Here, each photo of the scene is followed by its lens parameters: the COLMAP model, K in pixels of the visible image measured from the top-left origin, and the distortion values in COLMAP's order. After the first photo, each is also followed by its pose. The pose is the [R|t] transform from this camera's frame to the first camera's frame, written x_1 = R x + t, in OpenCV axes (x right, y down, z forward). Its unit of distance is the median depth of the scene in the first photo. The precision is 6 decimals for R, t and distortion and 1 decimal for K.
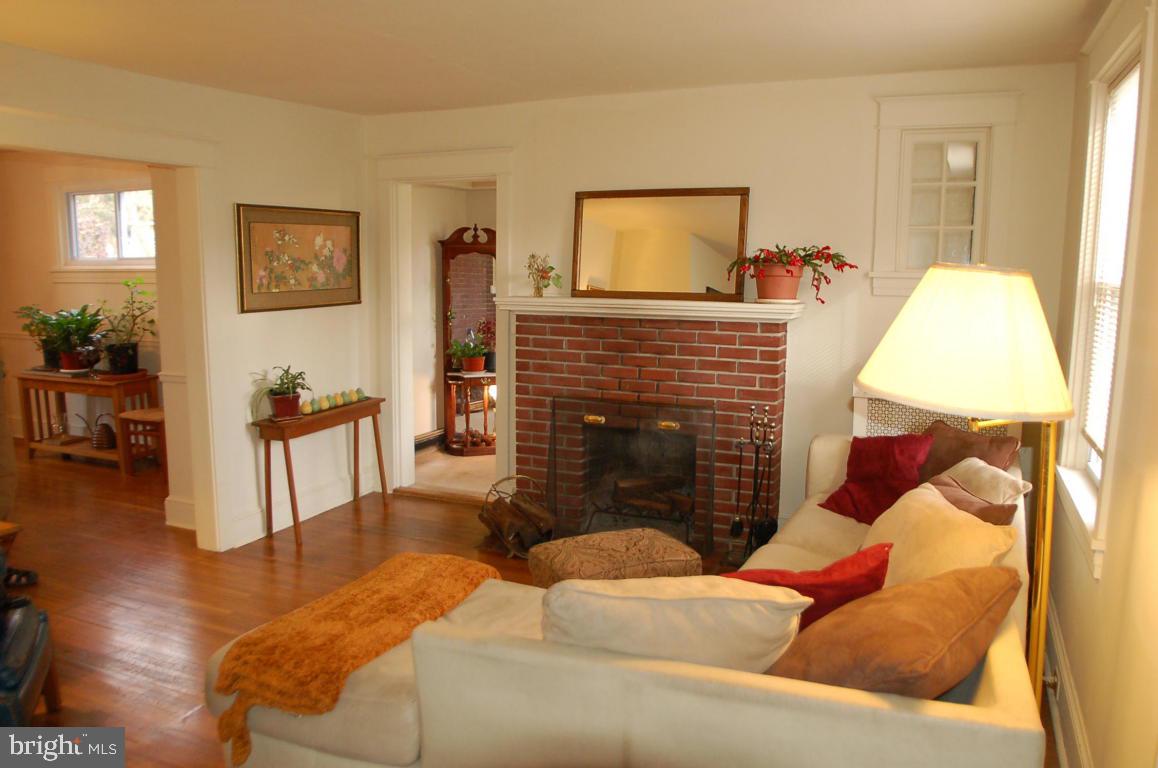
lens RADIAL K [[868.6, 0, 583.3], [0, 868.6, 399.7], [0, 0, 1]] dist [-0.104157, 0.069816]
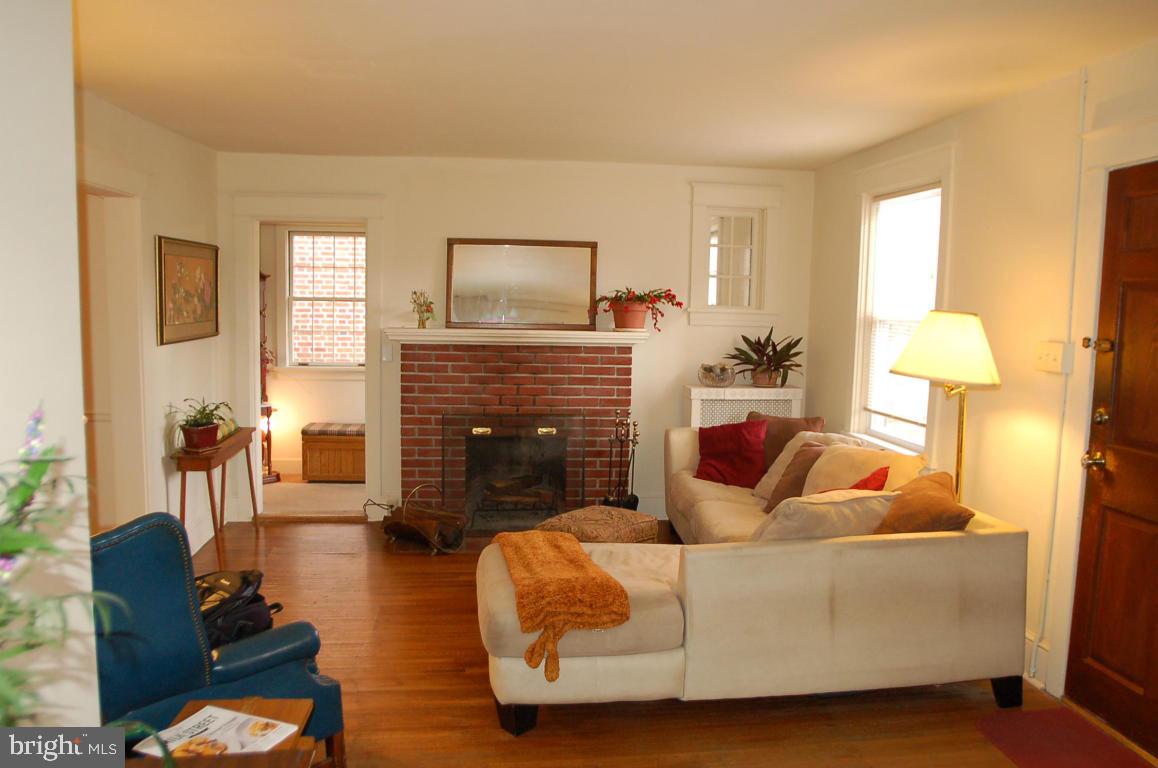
lens RADIAL K [[868.6, 0, 583.3], [0, 868.6, 399.7], [0, 0, 1]] dist [-0.104157, 0.069816]
pose [[0.862583, -0.045468, 0.503869, -0.486000], [0.063086, 0.997847, -0.017956, 0.010617], [-0.501968, 0.047276, 0.863593, -0.097291]]
